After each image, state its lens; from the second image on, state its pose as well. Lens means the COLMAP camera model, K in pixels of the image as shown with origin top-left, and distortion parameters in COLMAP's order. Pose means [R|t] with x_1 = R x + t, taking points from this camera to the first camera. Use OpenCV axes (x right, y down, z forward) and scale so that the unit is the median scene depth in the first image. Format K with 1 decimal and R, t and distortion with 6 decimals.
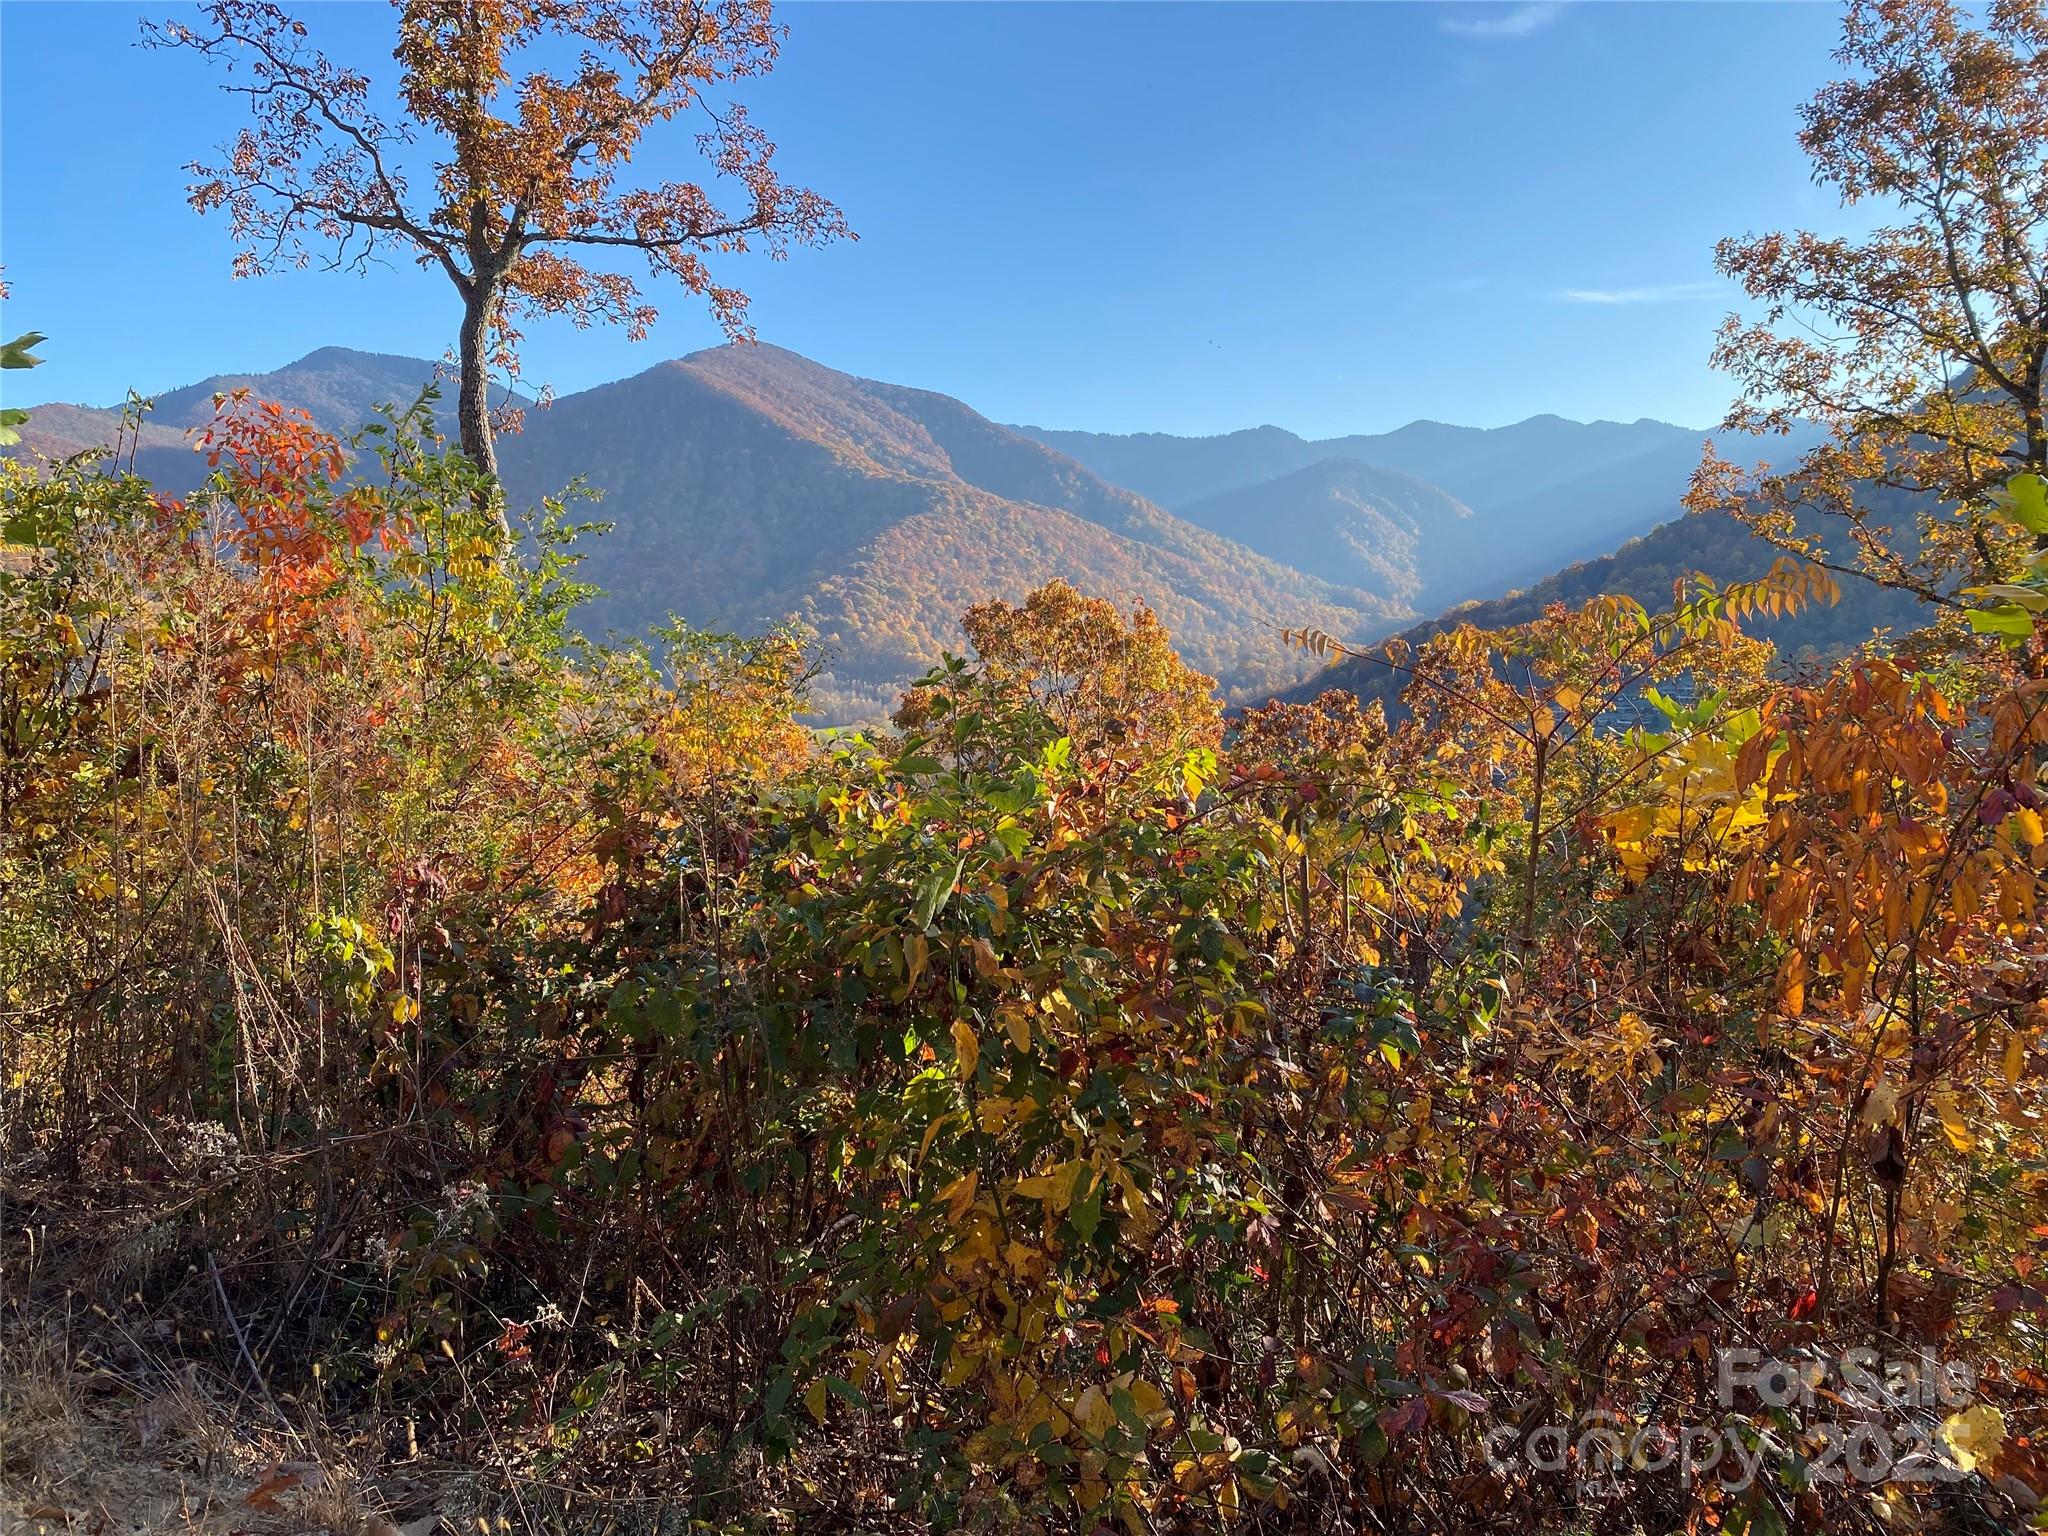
lens RADIAL K [[1595.6, 0, 1021.8], [0, 1595.6, 748.8], [0, 0, 1]] dist [0.053490, -0.057098]
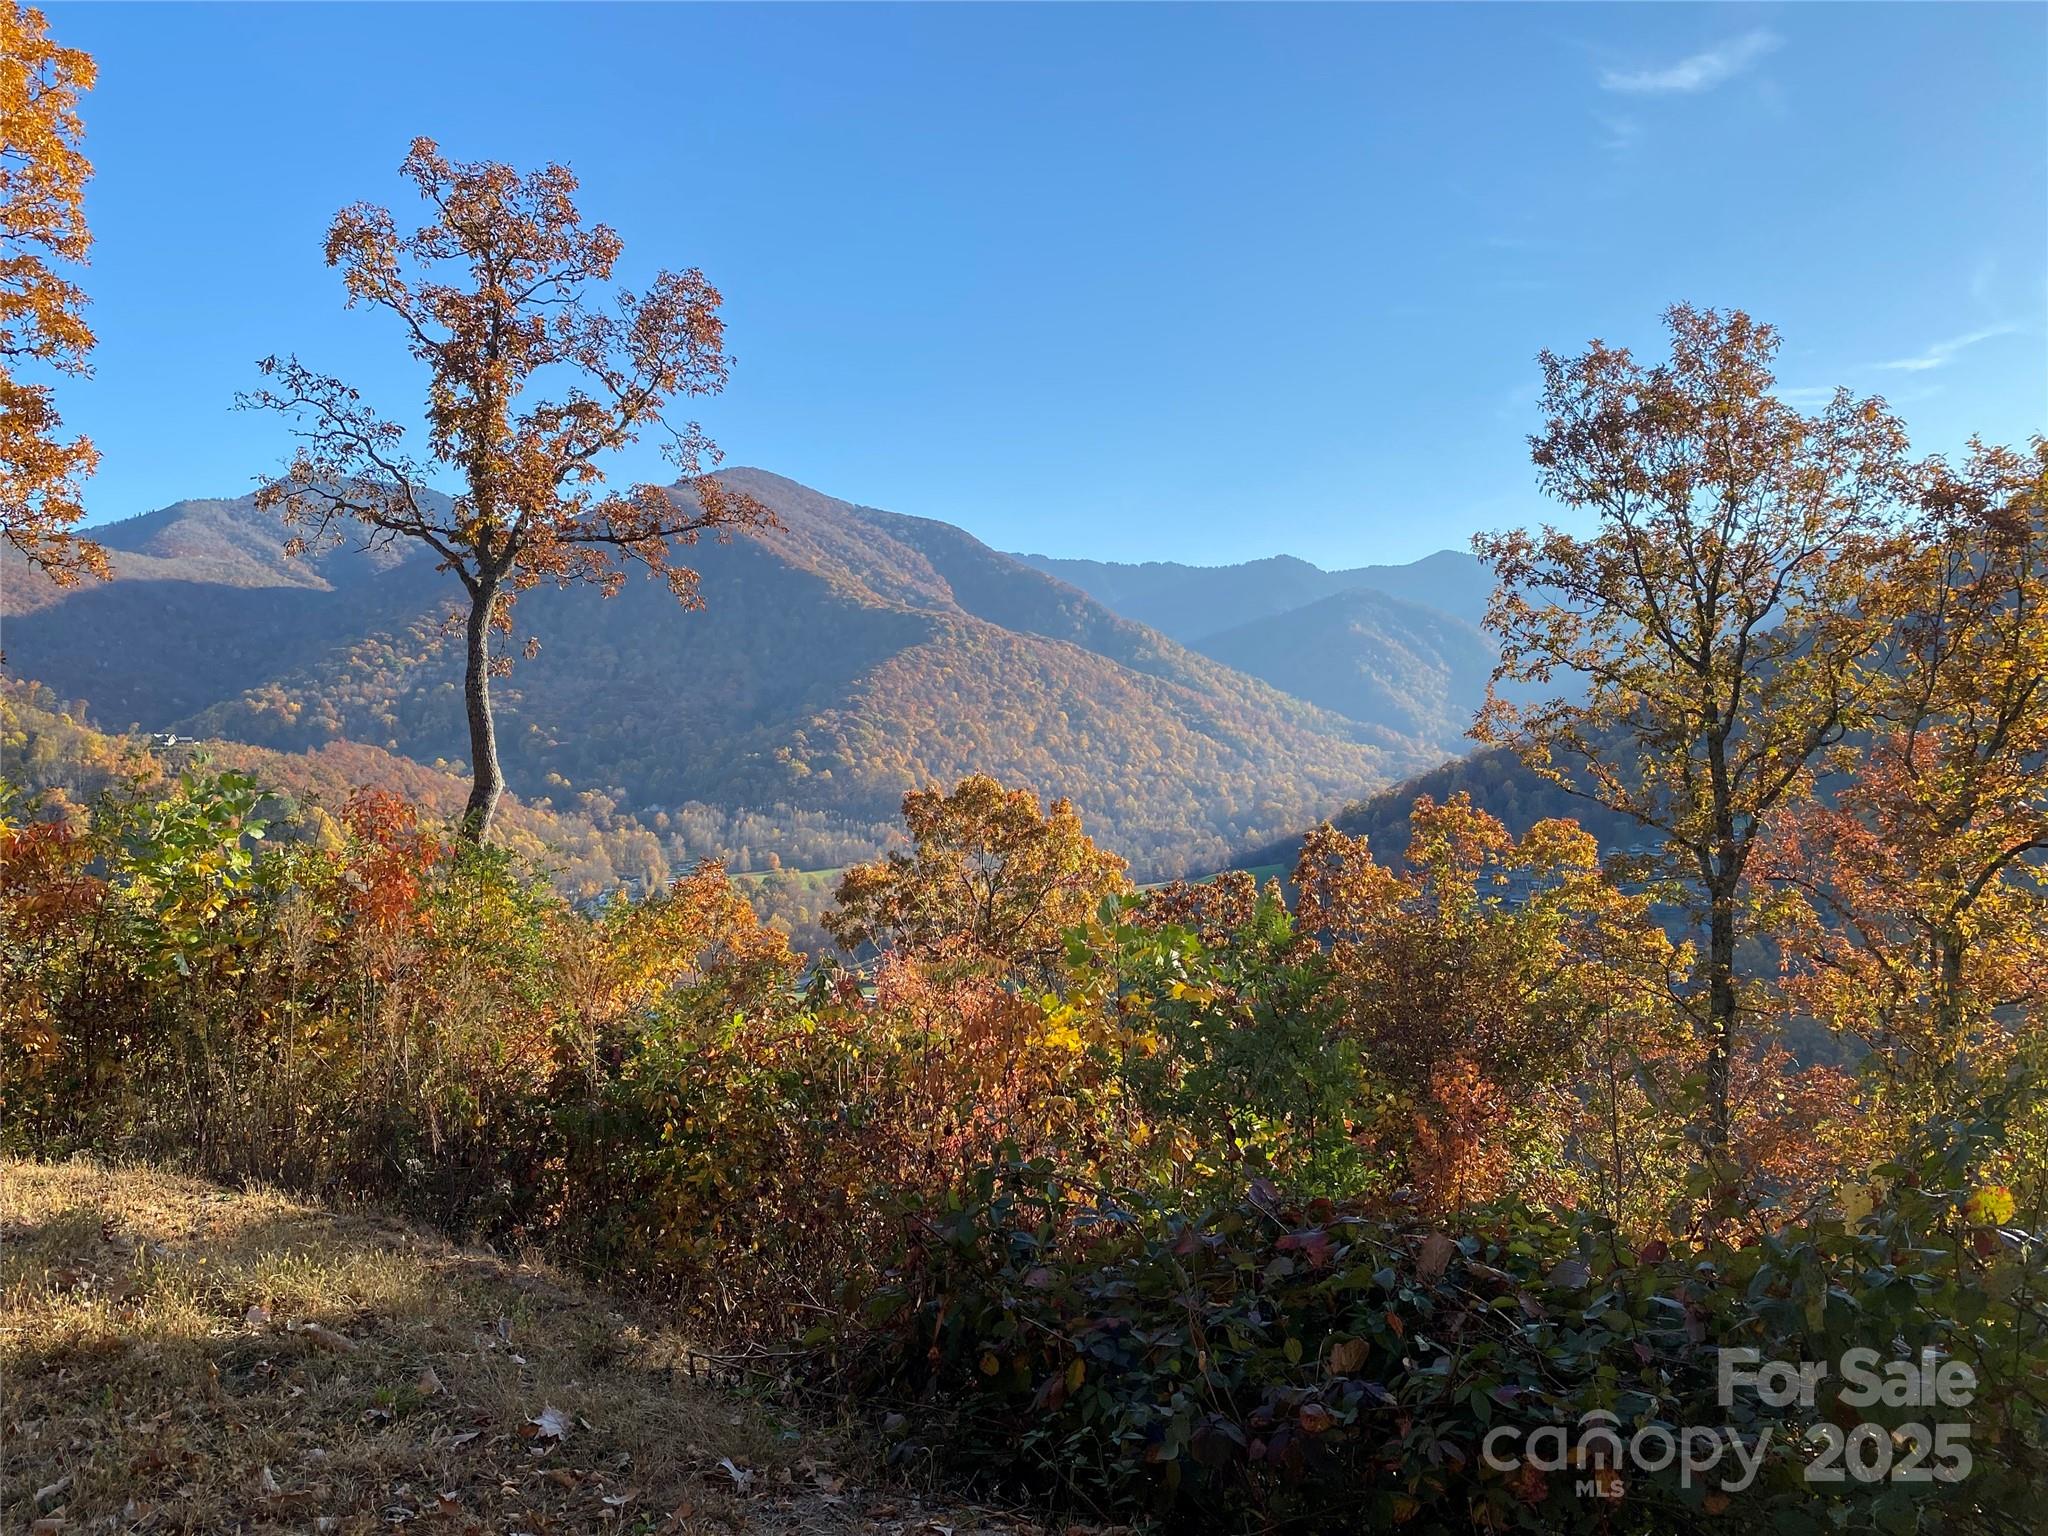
lens RADIAL K [[1699.1, 0, 1028.0], [0, 1699.1, 758.3], [0, 0, 1]] dist [0.061522, -0.062856]
pose [[0.999990, 0.004462, 0.000613, 0.087873], [-0.004399, 0.996879, -0.078824, -0.037003], [-0.000963, 0.078820, 0.996888, -0.318668]]
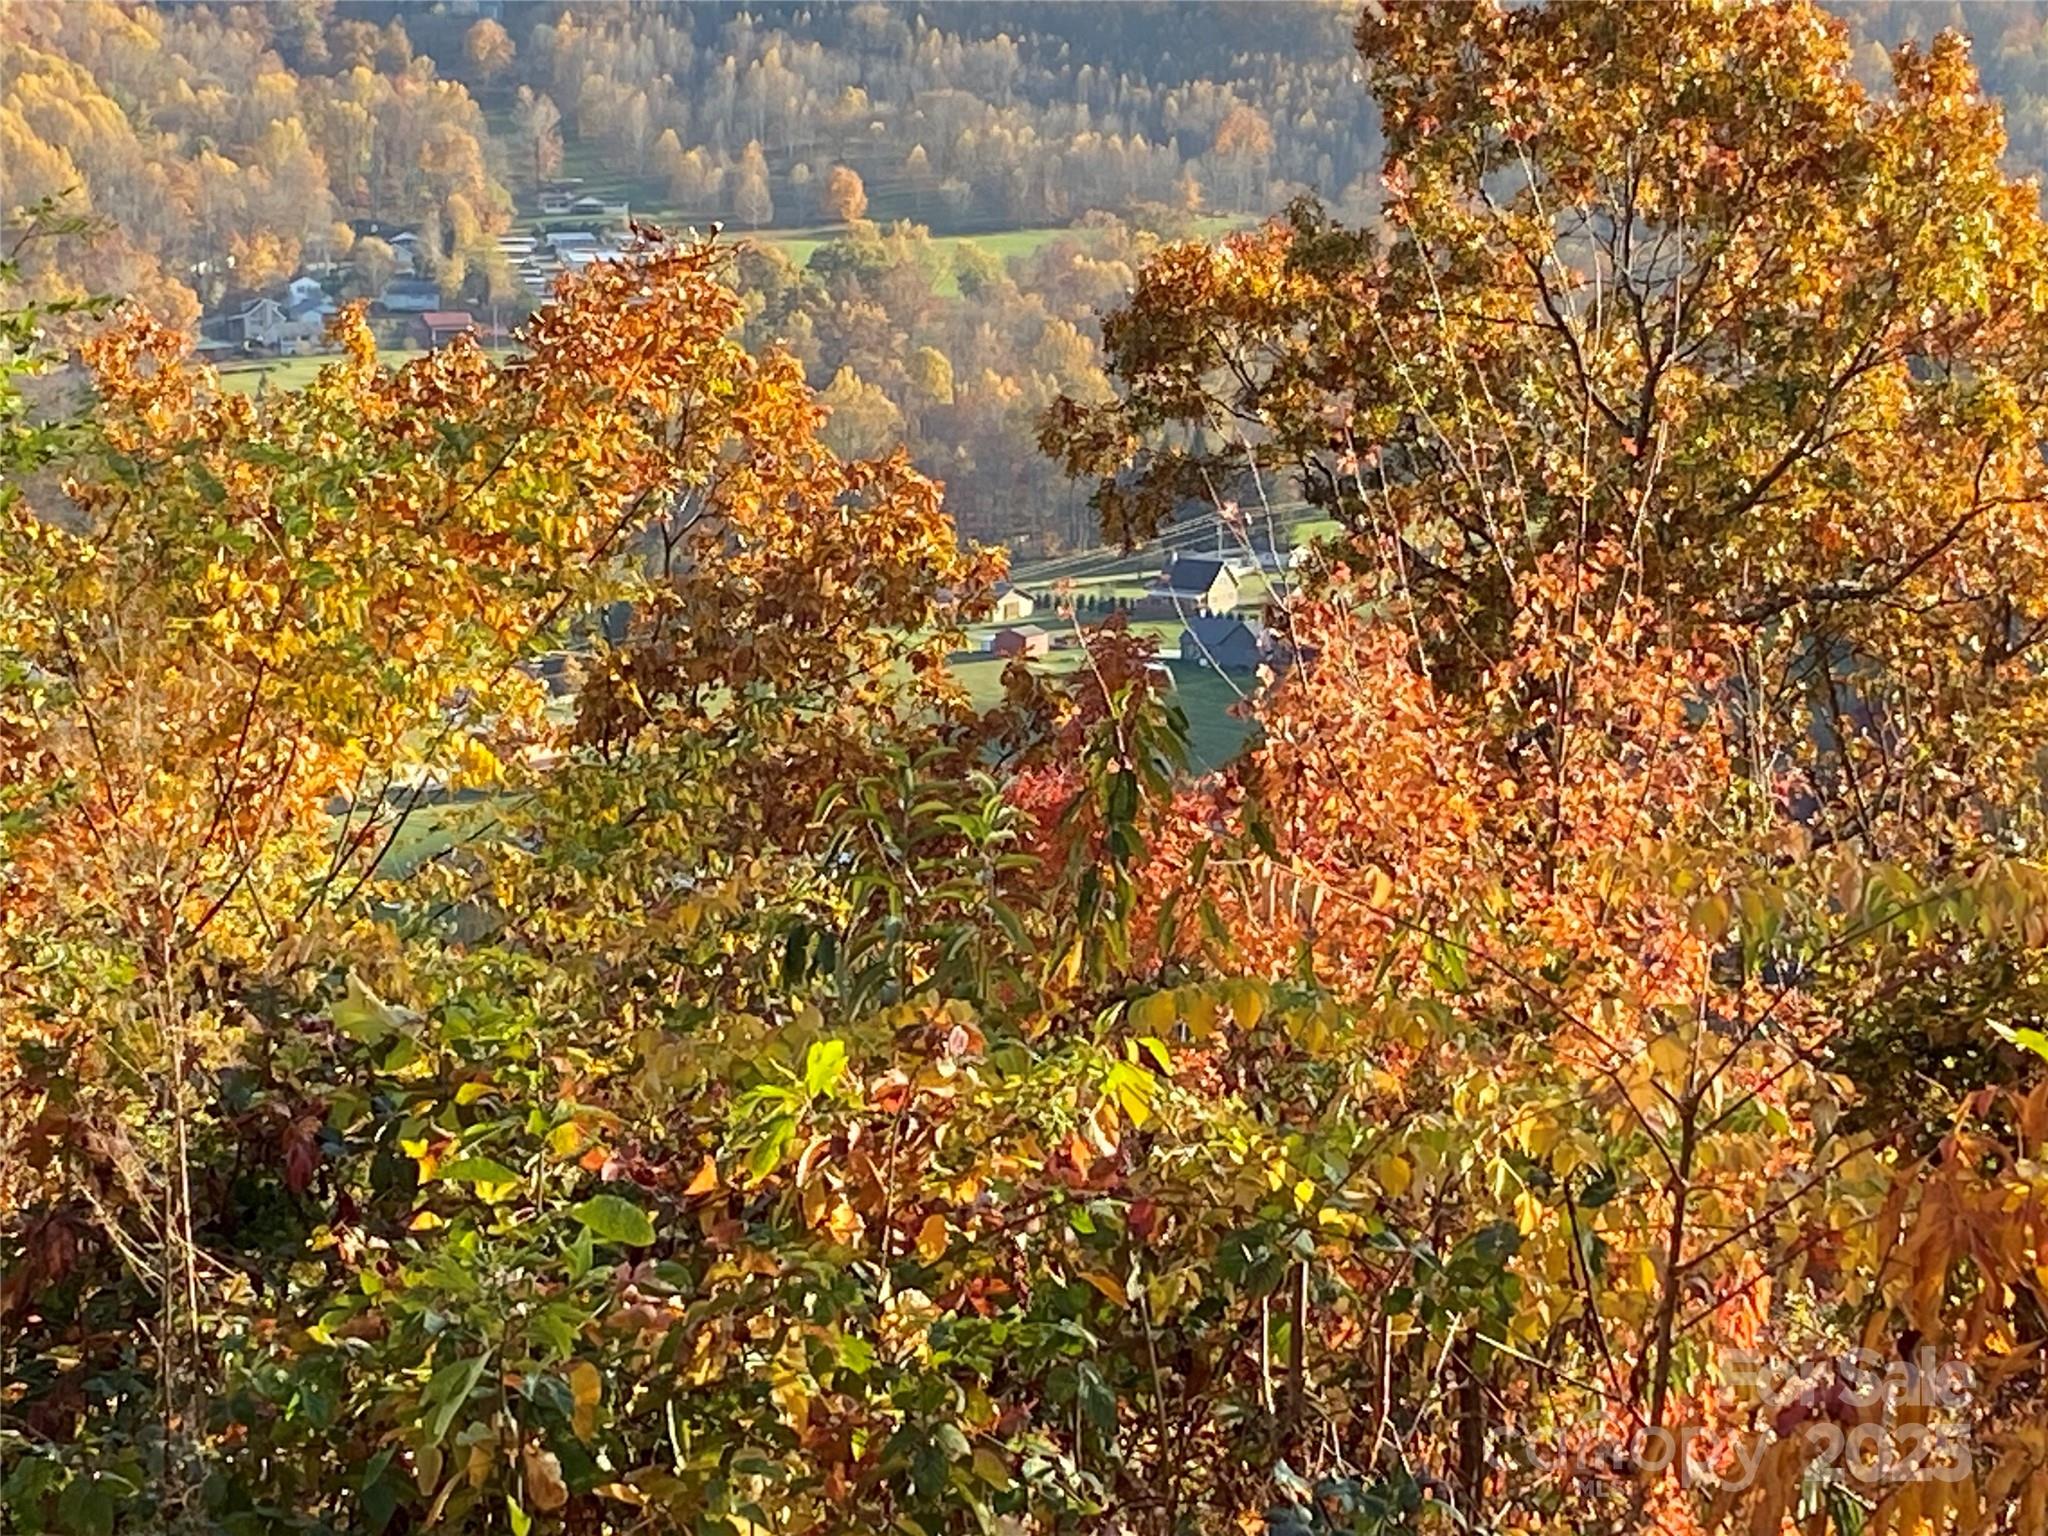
lens RADIAL K [[5671.2, 0, 1025.7], [0, 5671.2, 781.2], [0, 0, 1]] dist [-0.373404, 0.000000]
pose [[0.991982, 0.064412, -0.108734, 0.050727], [-0.055399, 0.994927, 0.083967, -0.045012], [0.113591, -0.077270, 0.990518, -0.154253]]
